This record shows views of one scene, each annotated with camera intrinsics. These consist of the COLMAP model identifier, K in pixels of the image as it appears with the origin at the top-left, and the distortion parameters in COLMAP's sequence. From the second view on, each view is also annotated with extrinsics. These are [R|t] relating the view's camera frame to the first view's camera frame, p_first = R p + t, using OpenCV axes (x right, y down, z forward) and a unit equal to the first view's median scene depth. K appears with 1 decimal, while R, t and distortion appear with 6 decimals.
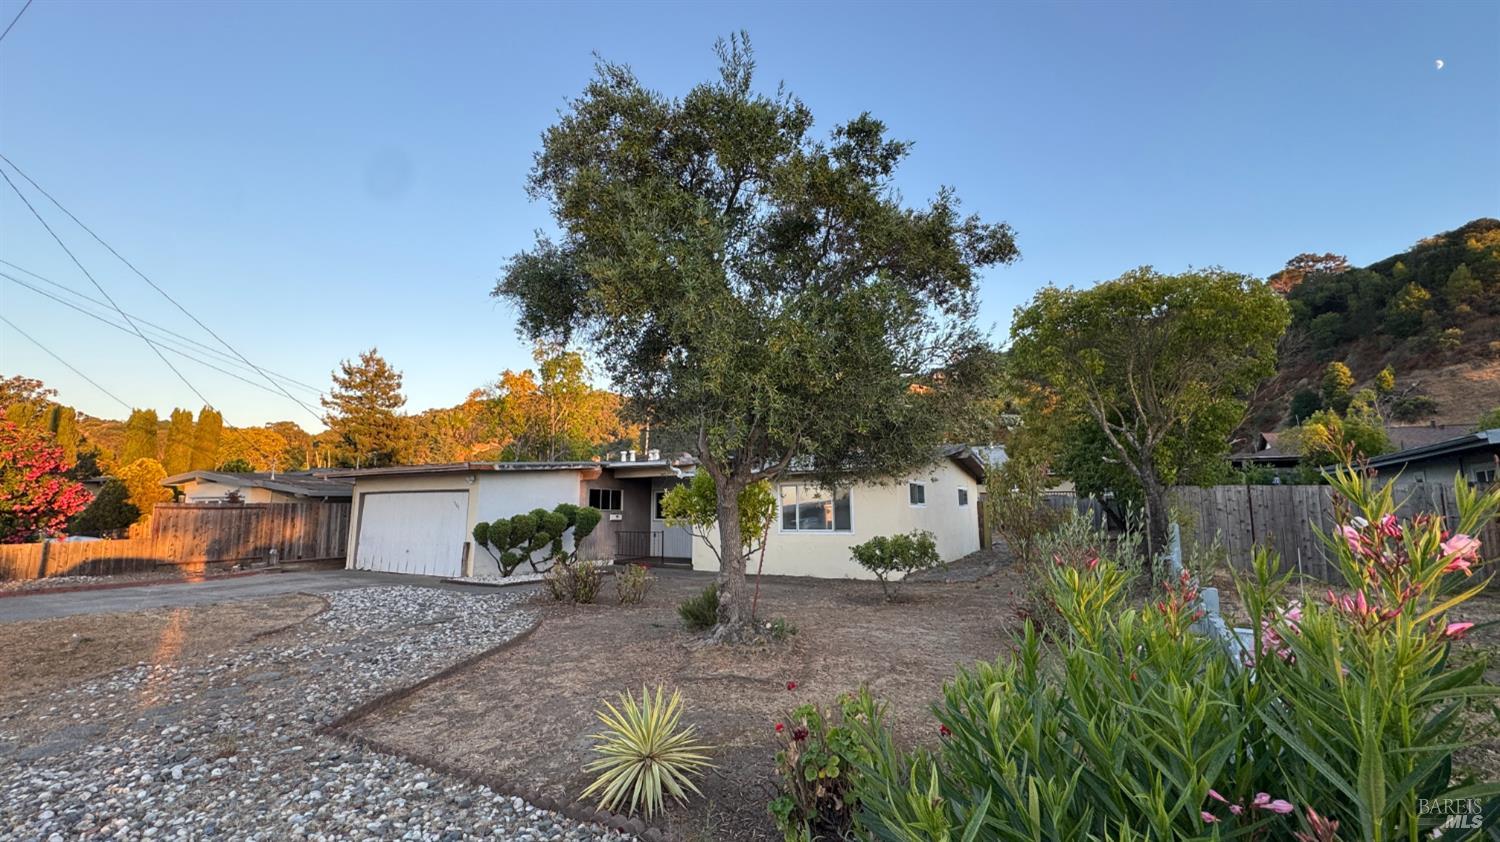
lens RADIAL K [[625.1, 0, 750.0], [0, 625.1, 421.0], [0, 0, 1]] dist [-0.001896, -0.000380]
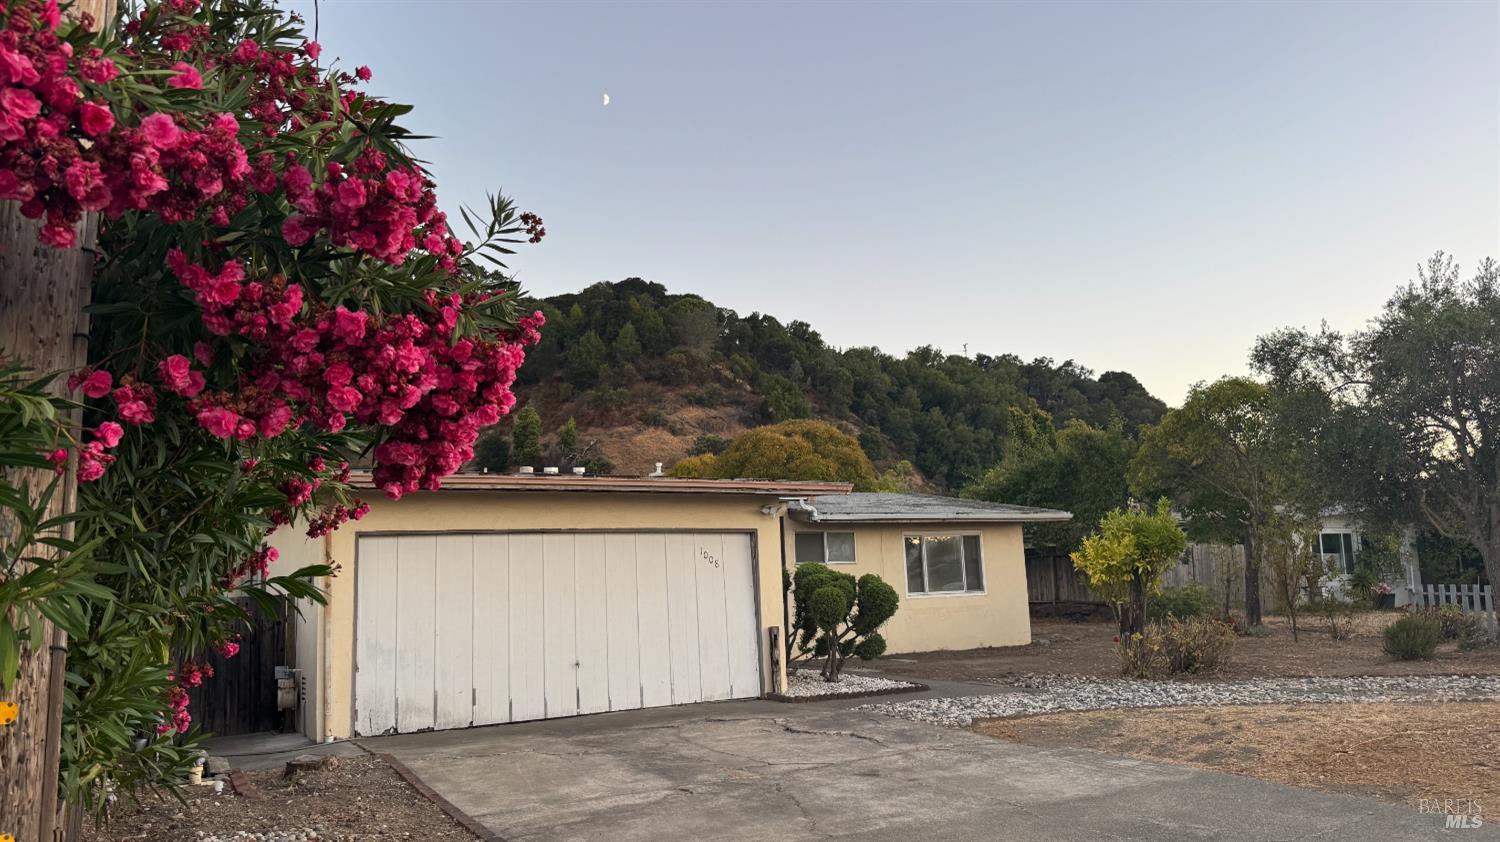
lens RADIAL K [[1030.8, 0, 750.0], [0, 1030.8, 421.0], [0, 0, 1]] dist [0.003842, 0.000337]
pose [[0.494845, 0.118993, 0.860795, -0.101089], [-0.097943, 0.991905, -0.080813, 0.007476], [-0.863444, -0.044319, 0.502494, 0.047303]]
